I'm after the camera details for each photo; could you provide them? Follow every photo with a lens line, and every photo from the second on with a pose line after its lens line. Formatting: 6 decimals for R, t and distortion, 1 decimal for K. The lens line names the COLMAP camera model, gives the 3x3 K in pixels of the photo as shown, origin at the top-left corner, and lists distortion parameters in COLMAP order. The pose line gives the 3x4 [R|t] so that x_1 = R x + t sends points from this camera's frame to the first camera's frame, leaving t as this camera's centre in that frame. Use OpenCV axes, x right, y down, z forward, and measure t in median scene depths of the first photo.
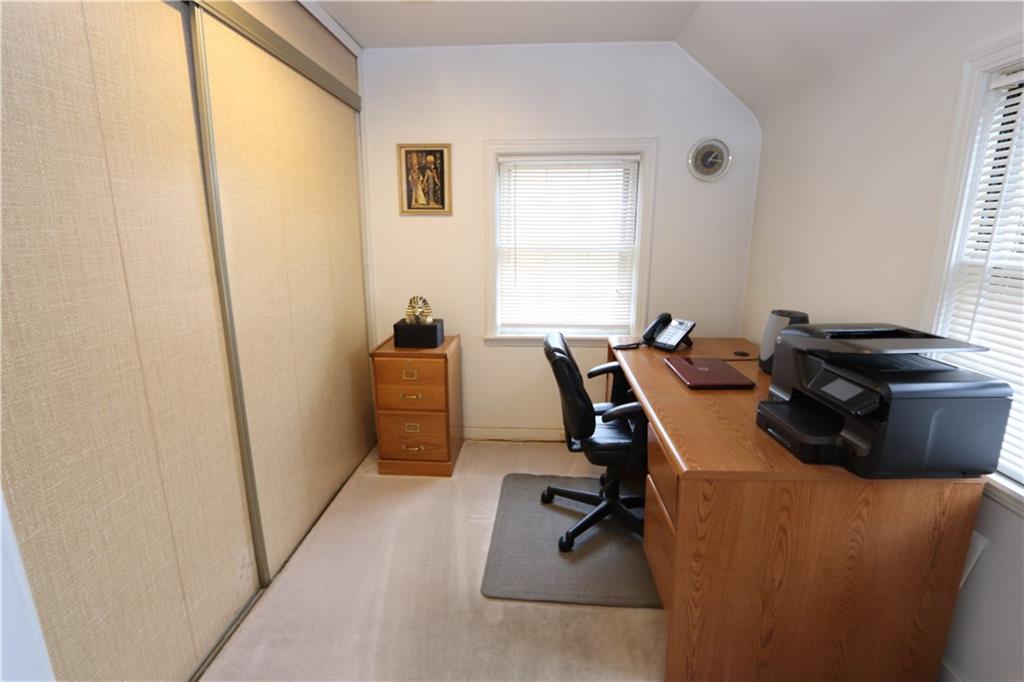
lens RADIAL K [[475.5, 0, 501.5], [0, 475.5, 342.1], [0, 0, 1]] dist [-0.013052, 0.001805]
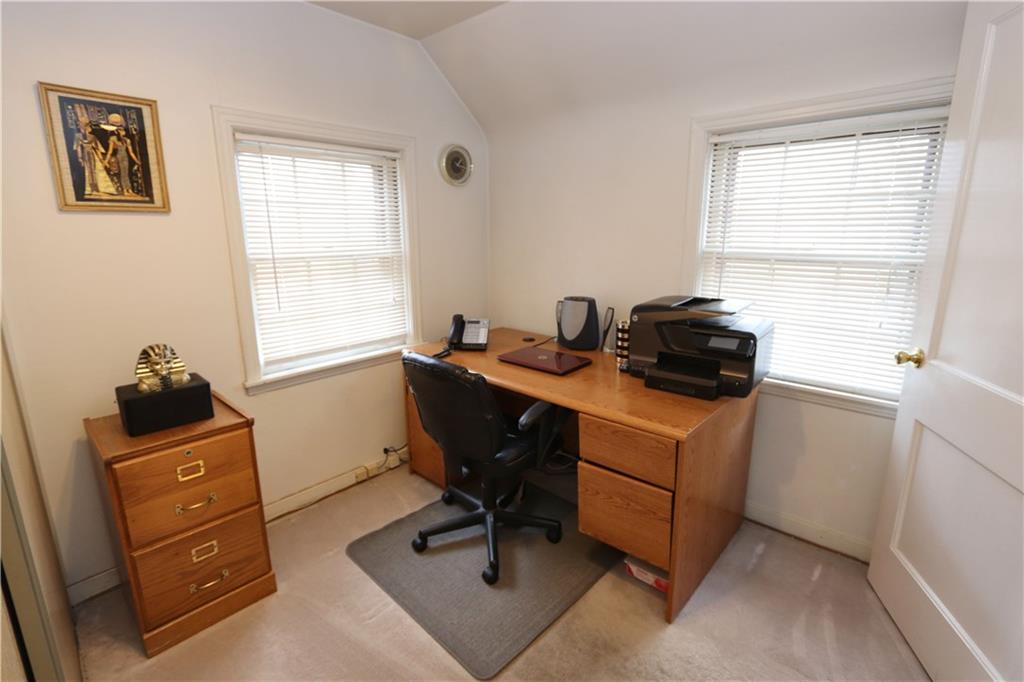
lens RADIAL K [[475.5, 0, 501.5], [0, 475.5, 342.1], [0, 0, 1]] dist [-0.013052, 0.001805]
pose [[0.625111, -0.181168, 0.759220, -0.357818], [0.188601, 0.978927, 0.078308, -0.063193], [-0.757407, 0.094239, 0.646106, 0.272041]]
